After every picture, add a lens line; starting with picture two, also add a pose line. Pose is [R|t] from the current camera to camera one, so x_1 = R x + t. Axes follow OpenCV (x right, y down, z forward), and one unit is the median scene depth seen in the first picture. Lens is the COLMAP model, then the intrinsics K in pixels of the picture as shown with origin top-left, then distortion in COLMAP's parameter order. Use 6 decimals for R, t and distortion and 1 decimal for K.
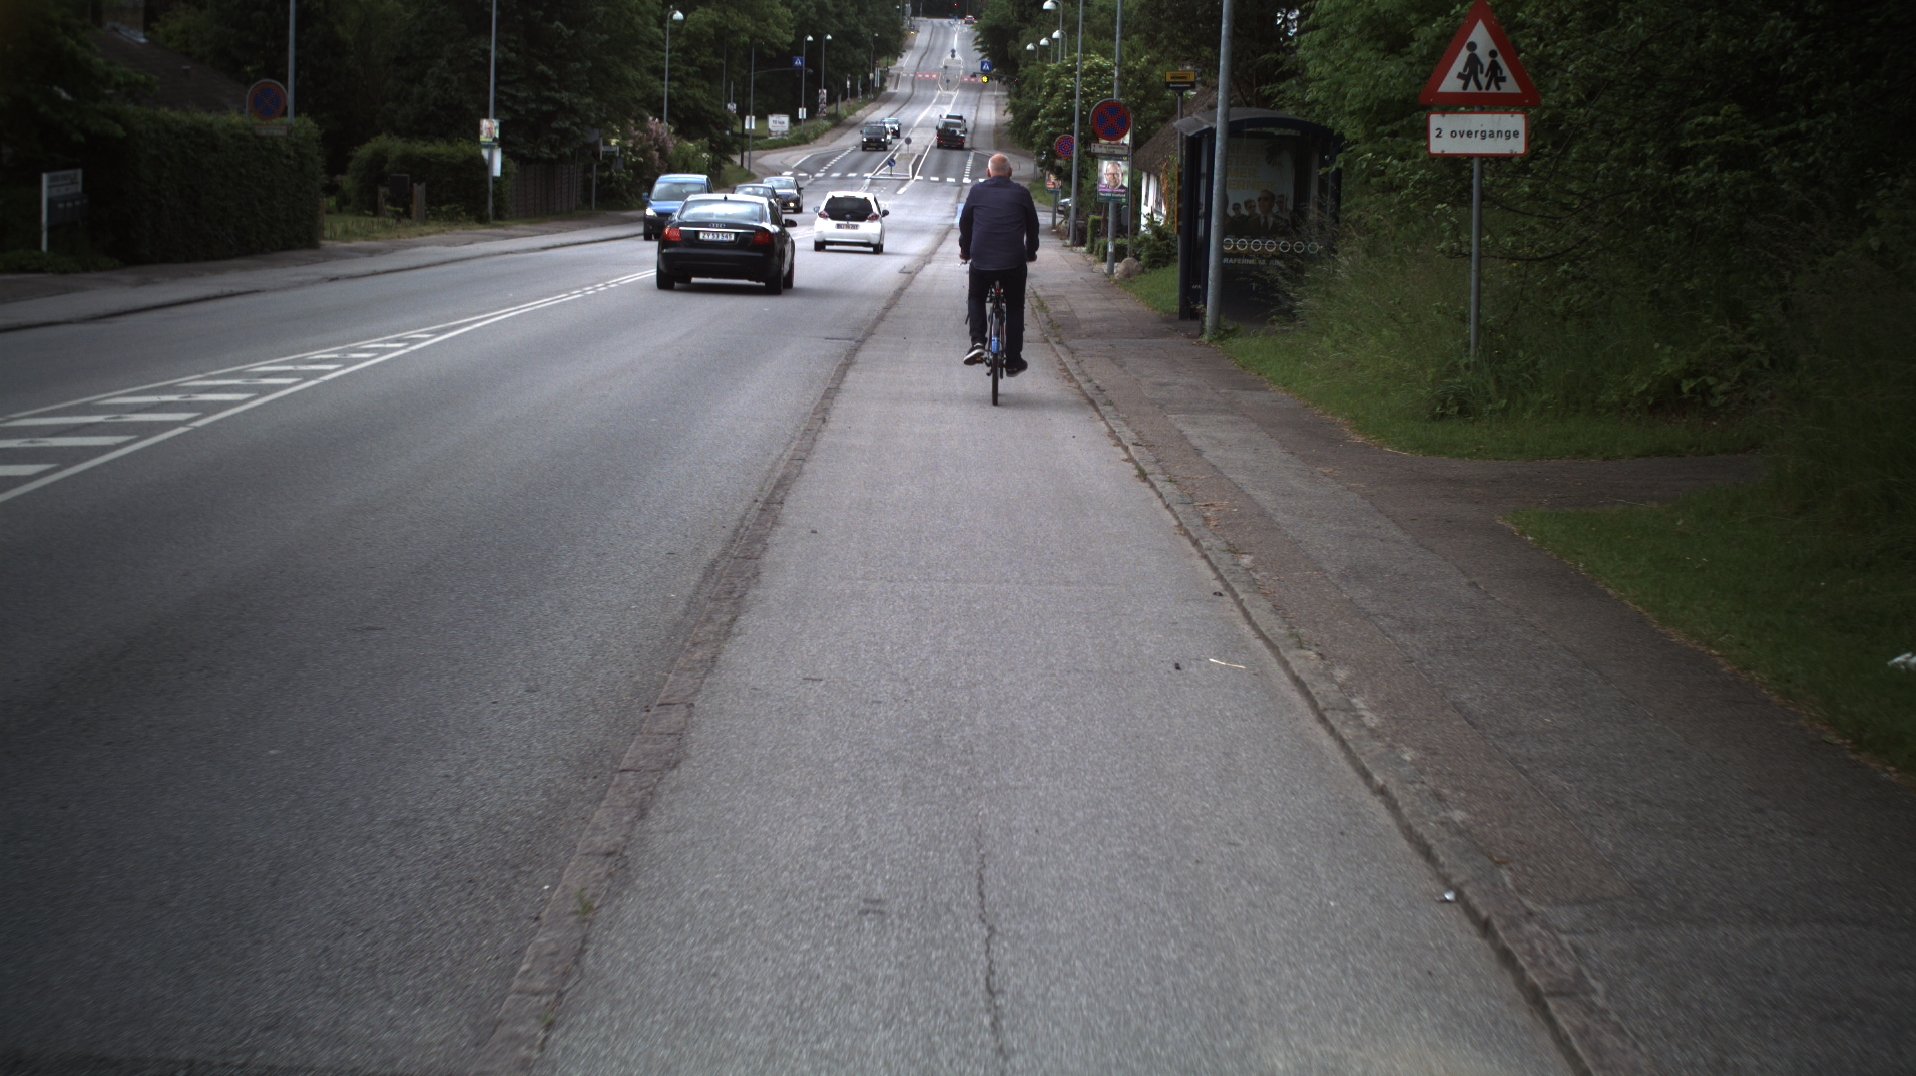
lens RADIAL K [[3359.5, 0, 958.0], [0, 3359.5, 538.0], [0, 0, 1]] dist [-0.295218, 0.338560]
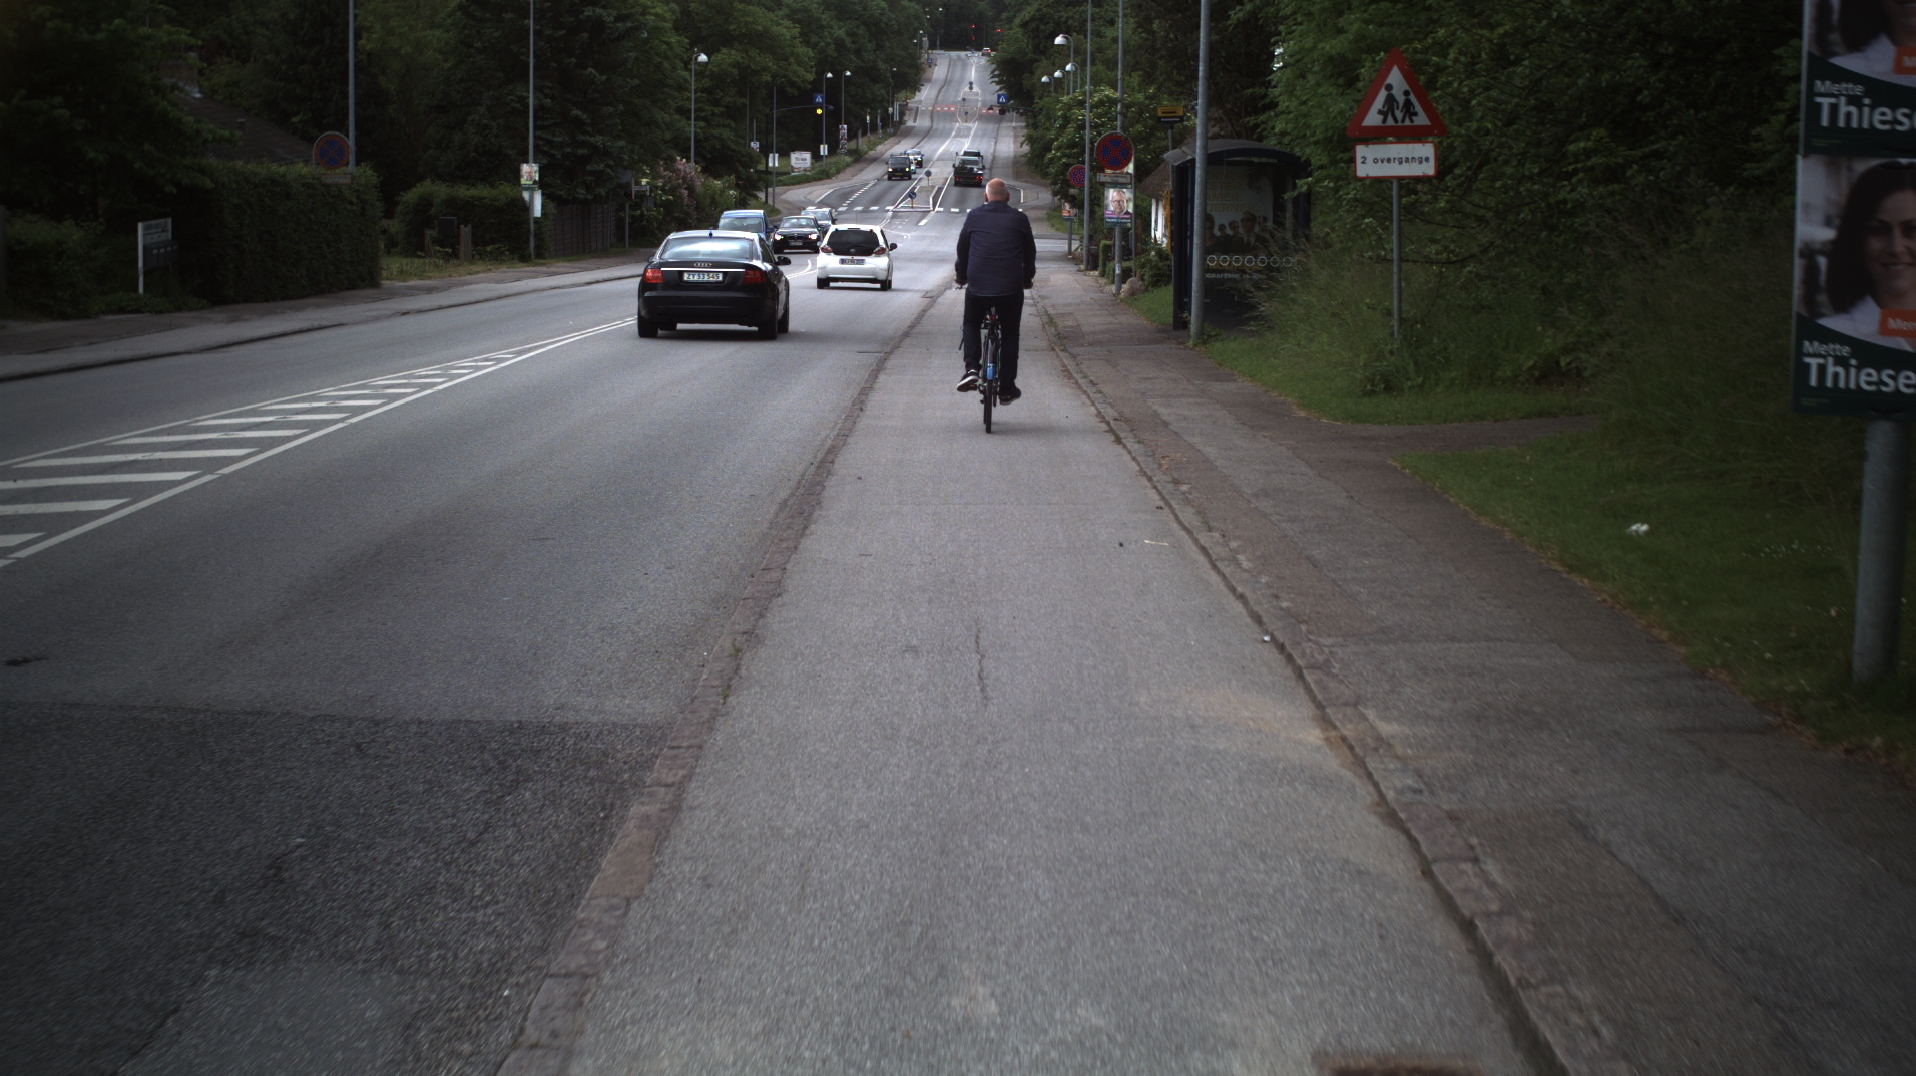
lens RADIAL K [[3359.5, 0, 958.0], [0, 3359.5, 538.0], [0, 0, 1]] dist [-0.295218, 0.338560]
pose [[0.999691, -0.023300, -0.008639, 0.001763], [0.023218, 0.999686, -0.009407, 0.009683], [0.008856, 0.009204, 0.999918, -0.086762]]
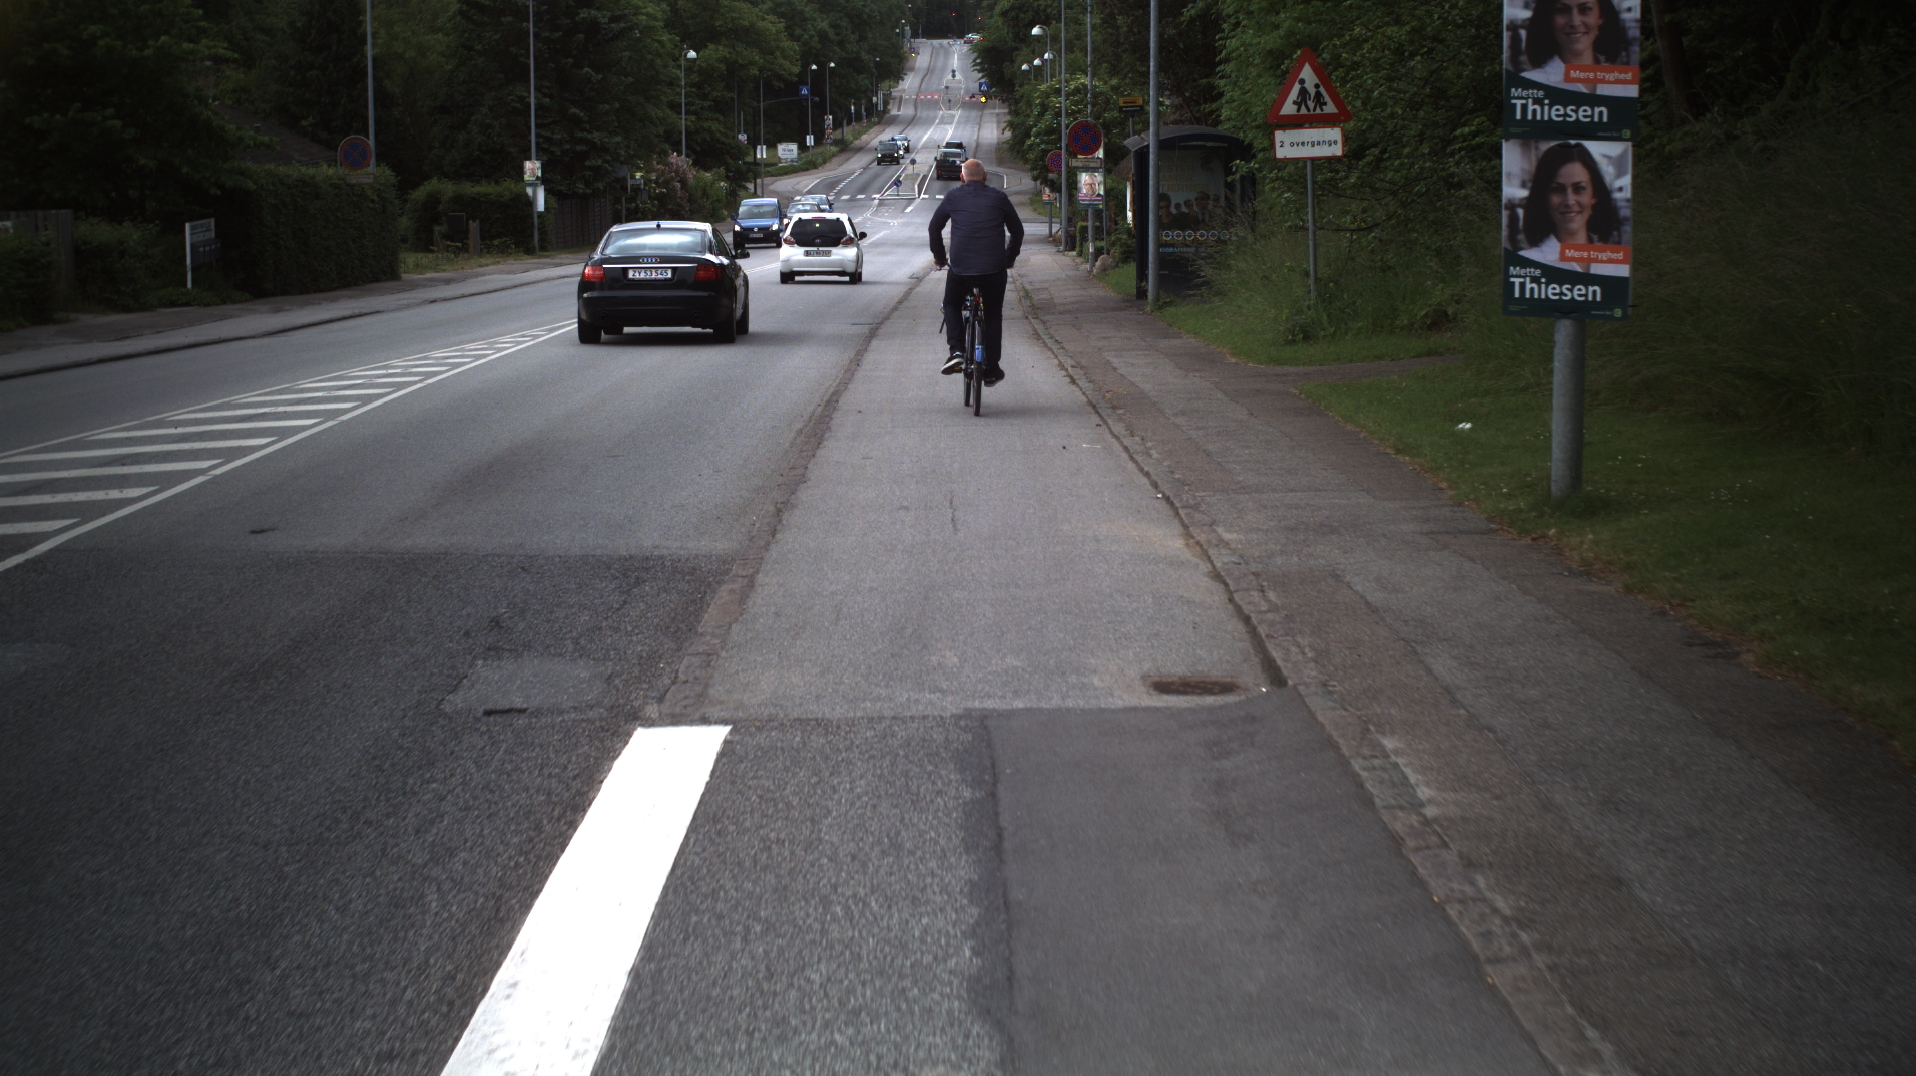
lens RADIAL K [[3359.5, 0, 958.0], [0, 3359.5, 538.0], [0, 0, 1]] dist [-0.295218, 0.338560]
pose [[0.998981, -0.044640, -0.006693, 0.003513], [0.044604, 0.998990, -0.005451, 0.019542], [0.006929, 0.005147, 0.999963, -0.173158]]
